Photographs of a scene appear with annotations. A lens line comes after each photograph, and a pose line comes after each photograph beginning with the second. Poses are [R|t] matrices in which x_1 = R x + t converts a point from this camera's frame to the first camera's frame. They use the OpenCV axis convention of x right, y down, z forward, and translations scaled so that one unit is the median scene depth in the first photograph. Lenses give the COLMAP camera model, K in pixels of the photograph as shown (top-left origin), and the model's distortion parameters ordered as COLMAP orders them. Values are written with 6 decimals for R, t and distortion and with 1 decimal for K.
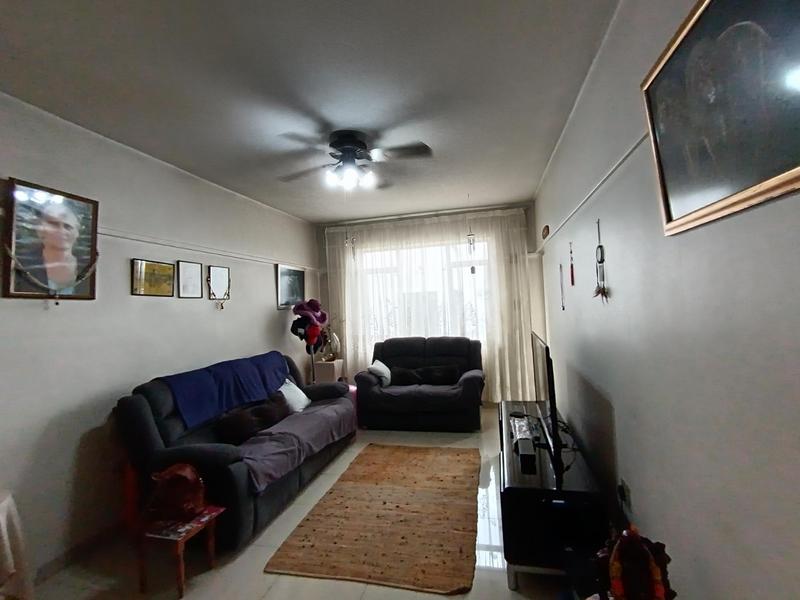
lens RADIAL K [[381.2, 0, 400.0], [0, 381.2, 300.0], [0, 0, 1]] dist [0.003368, 0.000895]
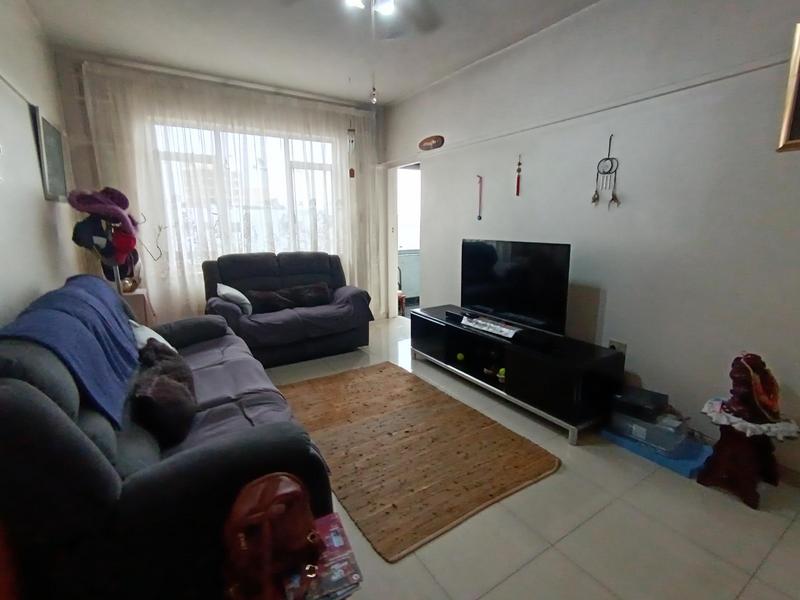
lens RADIAL K [[381.2, 0, 400.0], [0, 381.2, 300.0], [0, 0, 1]] dist [0.003368, 0.000895]
pose [[0.691631, -0.095698, 0.715883, -0.377371], [-0.039721, 0.984643, 0.170001, 0.053978], [-0.721158, -0.146013, 0.677208, 0.275414]]
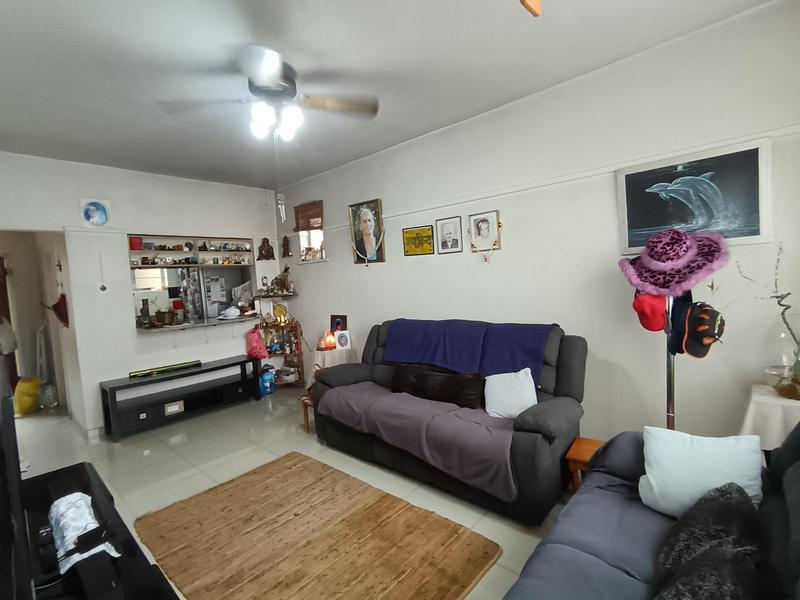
lens RADIAL K [[381.2, 0, 400.0], [0, 381.2, 300.0], [0, 0, 1]] dist [0.003368, 0.000895]
pose [[-0.465733, 0.127180, -0.875738, 0.321905], [0.093255, 0.991162, 0.094348, 0.007507], [0.879998, -0.037726, -0.473477, 0.992862]]
